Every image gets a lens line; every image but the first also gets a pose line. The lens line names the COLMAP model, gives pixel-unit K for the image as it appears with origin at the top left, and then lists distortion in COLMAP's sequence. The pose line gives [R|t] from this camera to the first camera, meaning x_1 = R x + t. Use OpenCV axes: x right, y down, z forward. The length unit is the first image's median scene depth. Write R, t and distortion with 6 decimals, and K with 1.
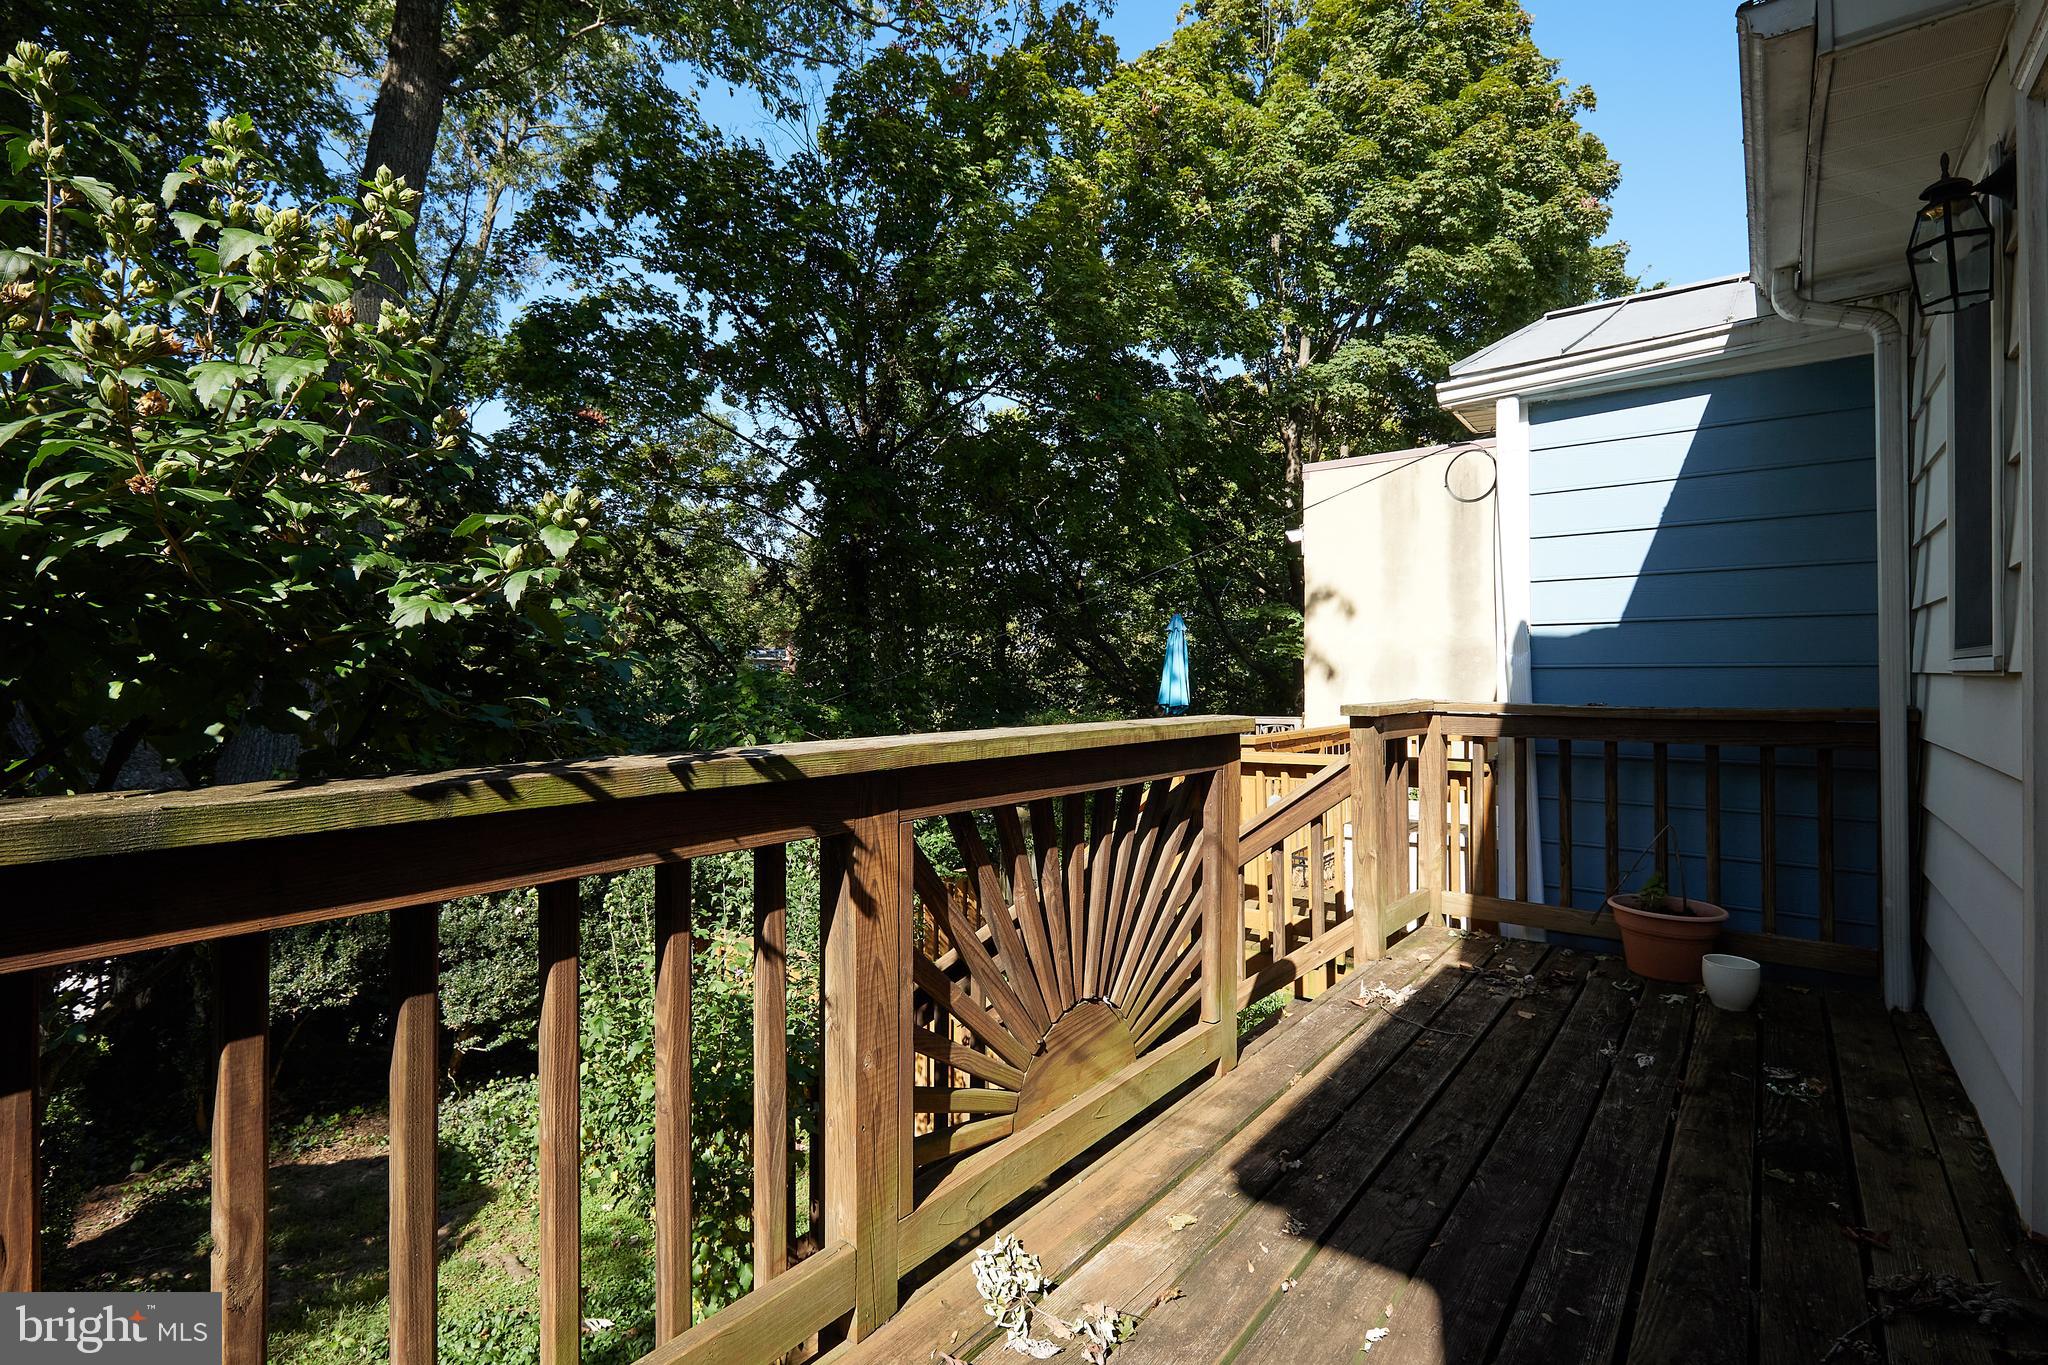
lens RADIAL K [[947.6, 0, 1040.6], [0, 947.6, 673.9], [0, 0, 1]] dist [0.002943, 0.000353]
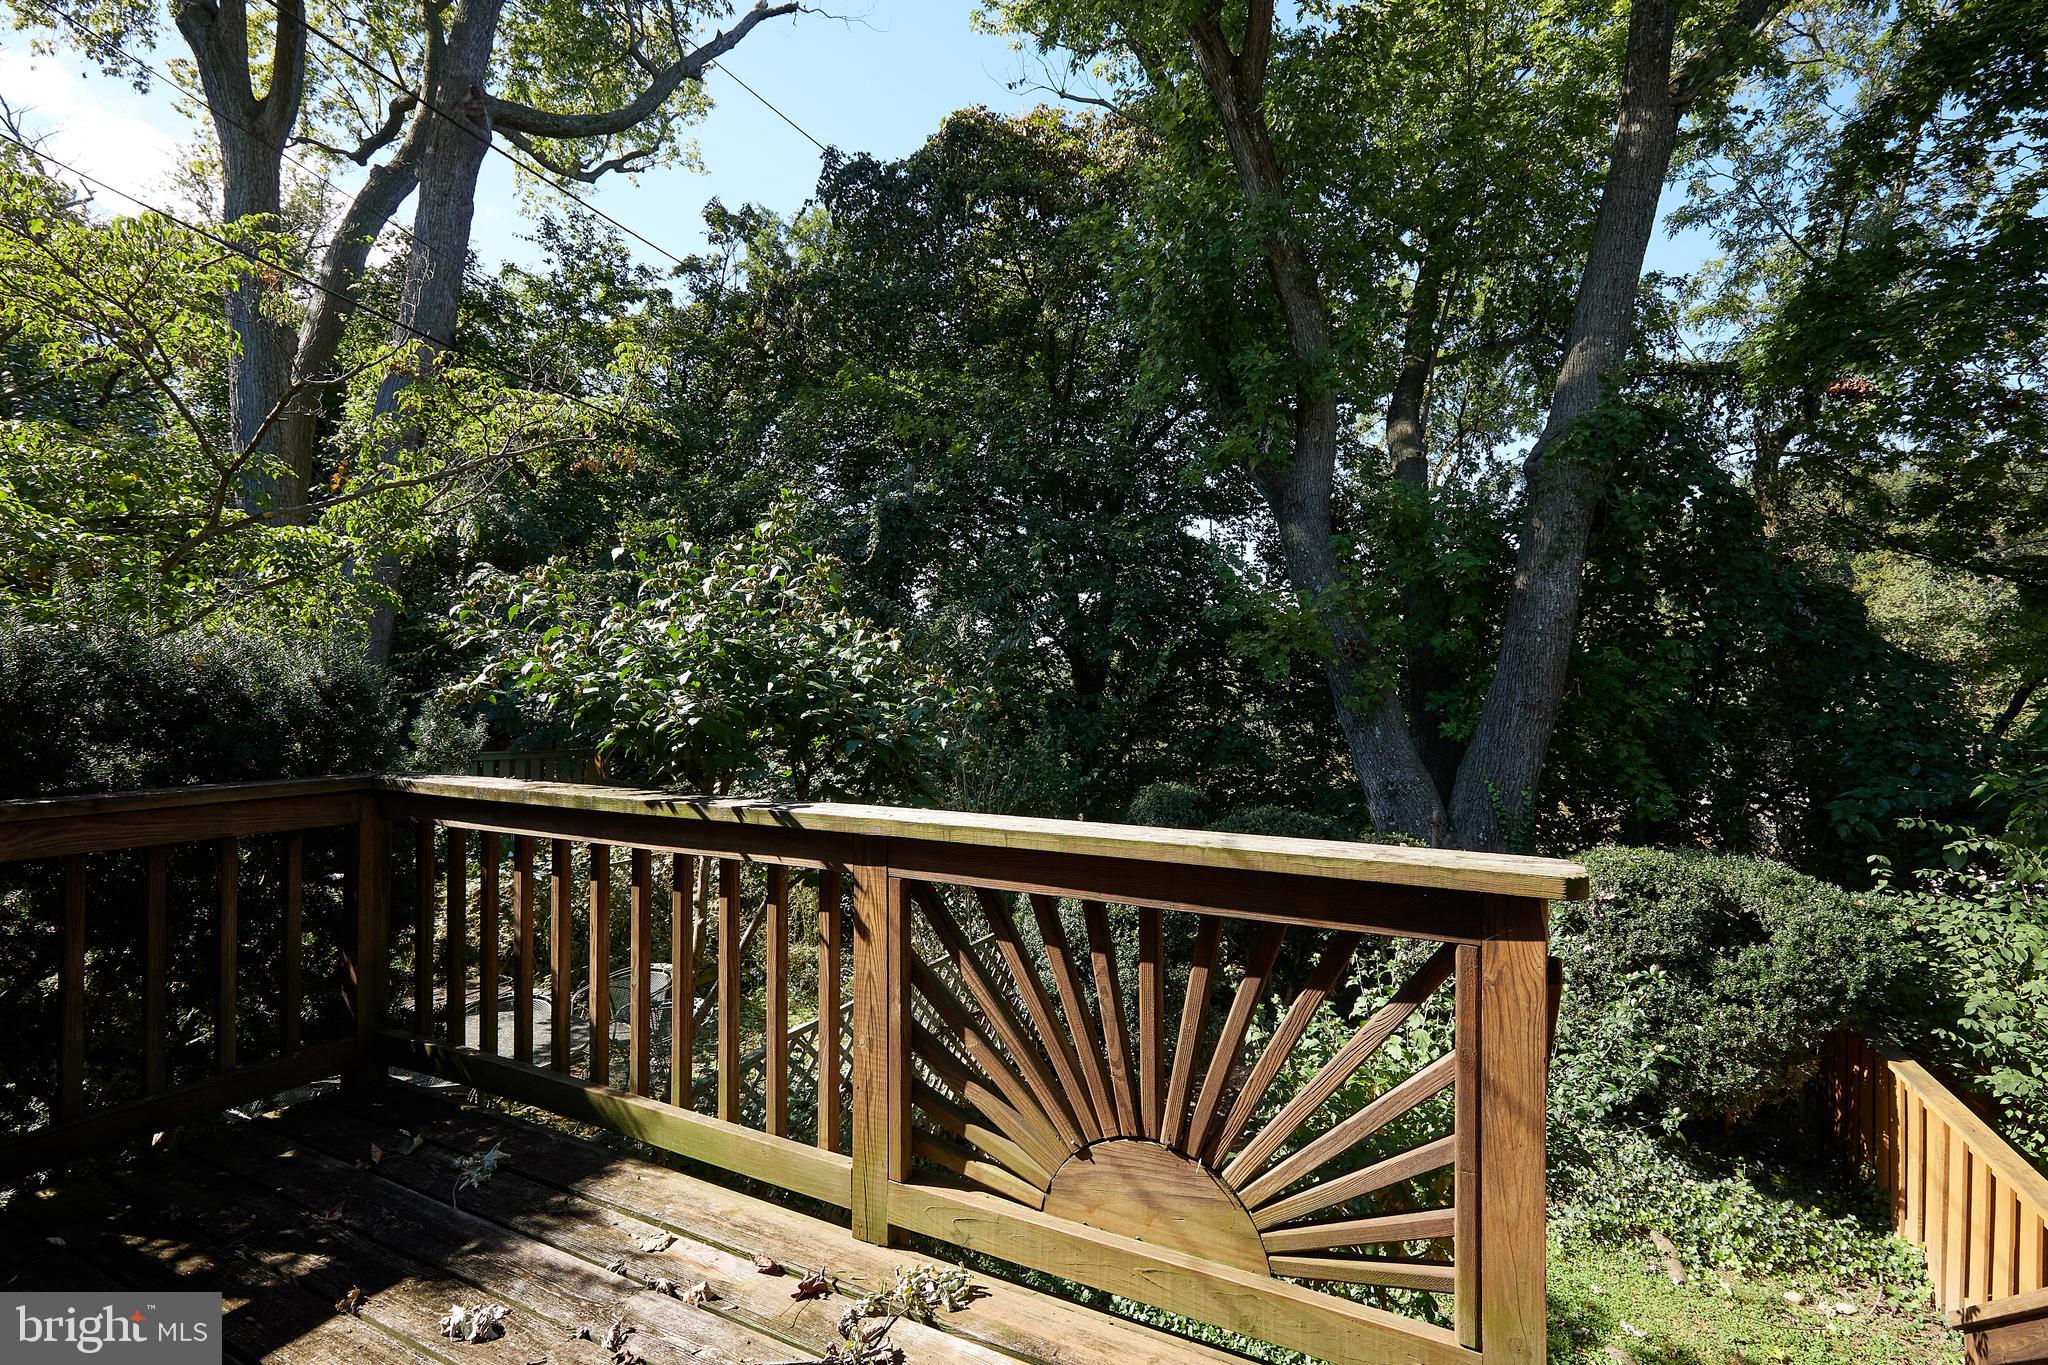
lens RADIAL K [[947.6, 0, 1025.8], [0, 947.6, 679.9], [0, 0, 1]] dist [0.002943, 0.000353]
pose [[0.201445, 0.001987, -0.979498, 0.330926], [-0.007032, 0.999975, 0.000582, -0.034078], [0.979475, 0.006770, 0.201454, 0.256549]]
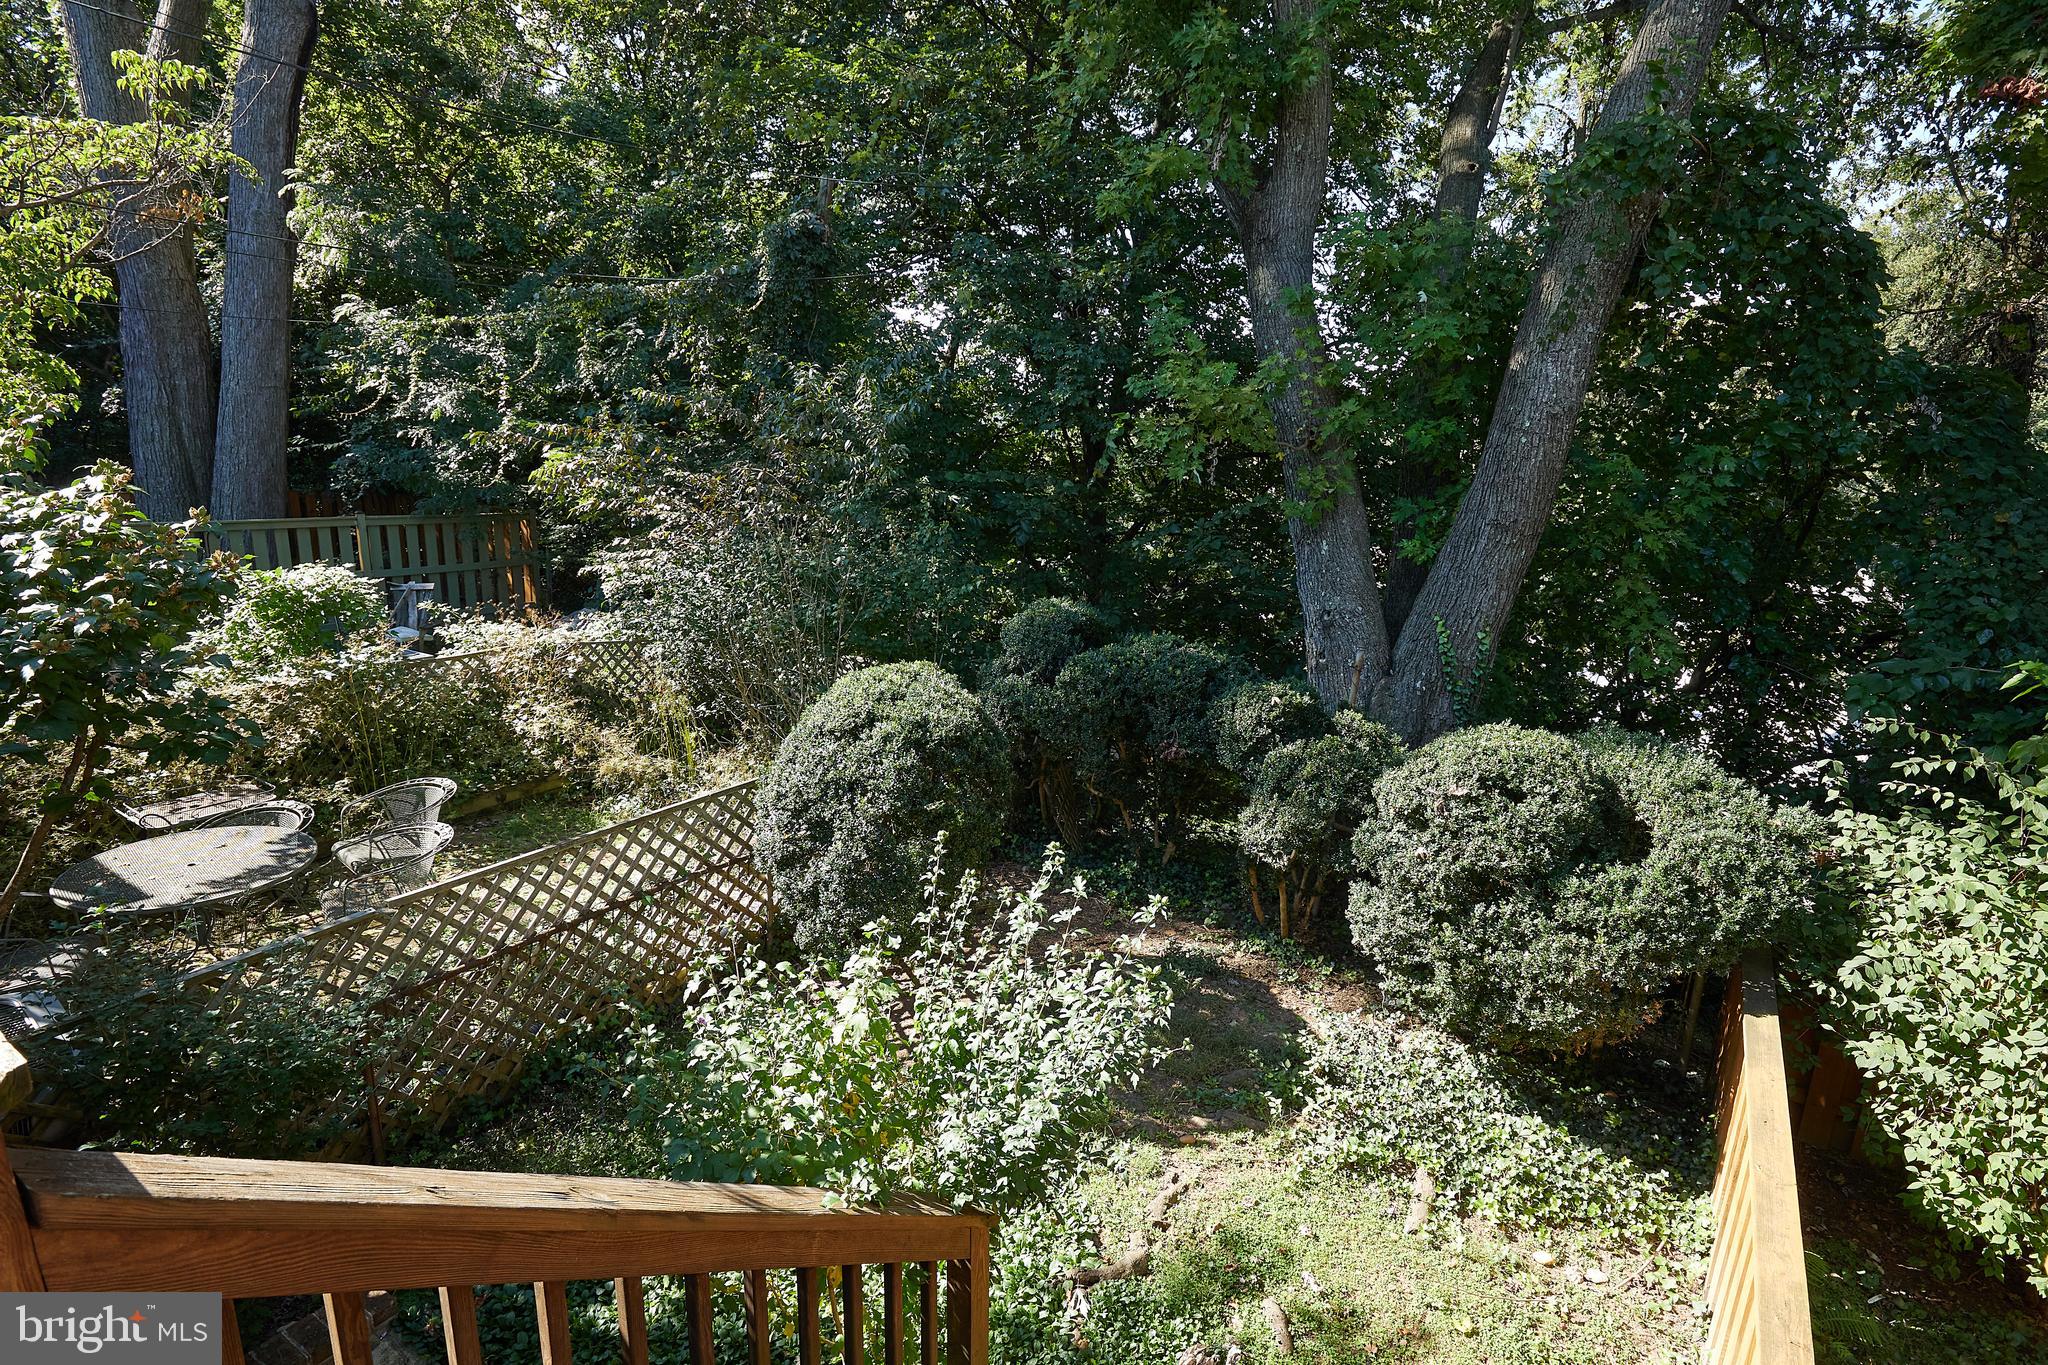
lens RADIAL K [[1067.8, 0, 1023.3], [0, 1067.8, 680.2], [0, 0, 1]] dist [-0.021746, 0.002331]
pose [[0.086334, 0.242348, -0.966341, 0.285111], [-0.035101, 0.970100, 0.240155, -0.111851], [0.995648, 0.013186, 0.092260, 0.649092]]
